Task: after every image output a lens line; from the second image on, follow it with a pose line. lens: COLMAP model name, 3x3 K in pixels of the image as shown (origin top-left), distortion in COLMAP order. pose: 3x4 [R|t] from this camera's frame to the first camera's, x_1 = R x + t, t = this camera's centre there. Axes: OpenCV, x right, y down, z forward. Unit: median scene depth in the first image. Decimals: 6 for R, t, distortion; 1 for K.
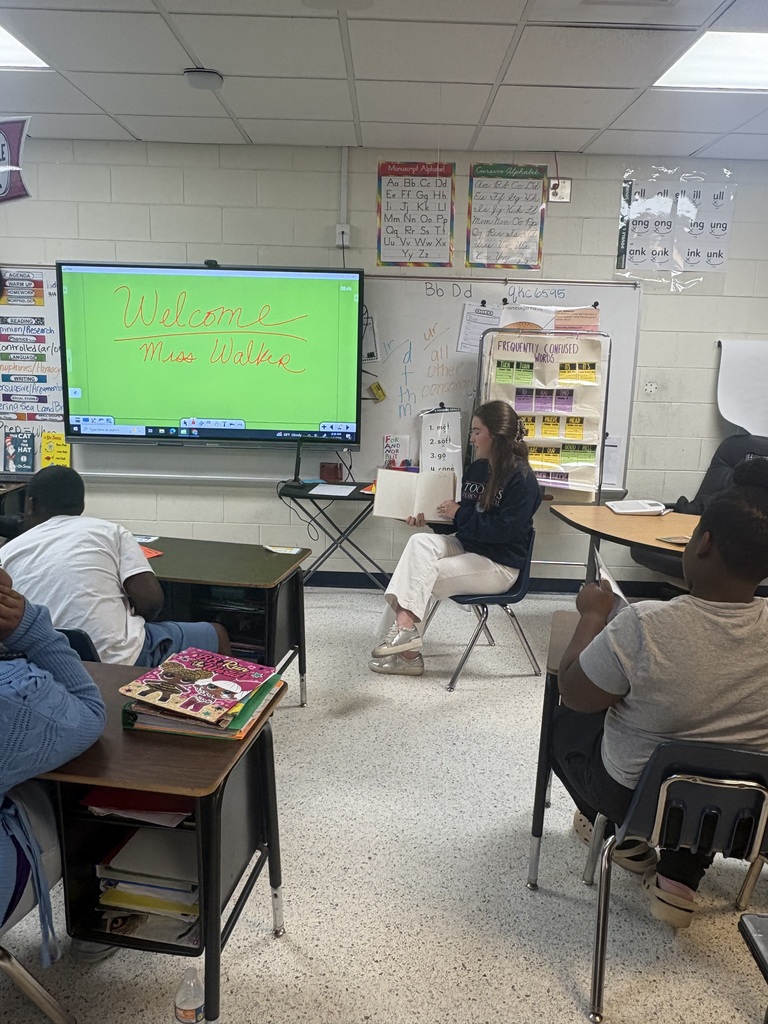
lens RADIAL K [[778.8, 0, 384.3], [0, 778.8, 512.2], [0, 0, 1]] dist [-0.001655, -0.003103]
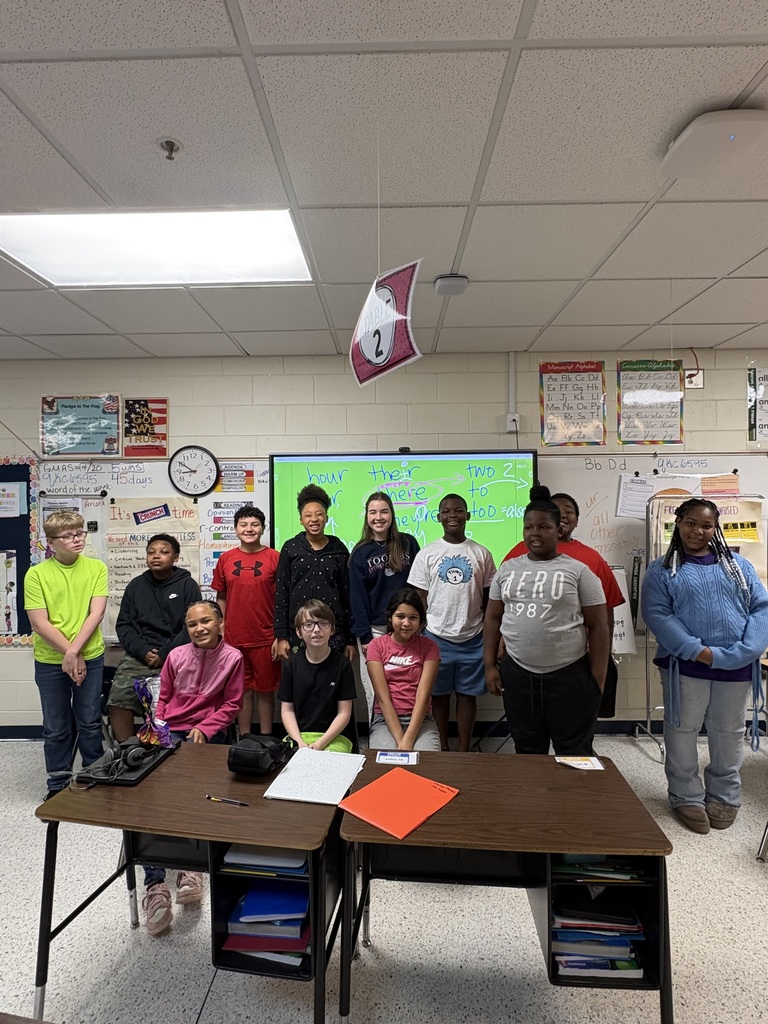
lens RADIAL K [[535.2, 0, 384.8], [0, 535.2, 510.2], [0, 0, 1]] dist [0.003560, 0.000413]
pose [[0.999207, -0.039689, -0.003215, -0.247875], [0.038213, 0.978480, -0.202772, -0.072552], [0.011193, 0.202488, 0.979221, 0.240721]]
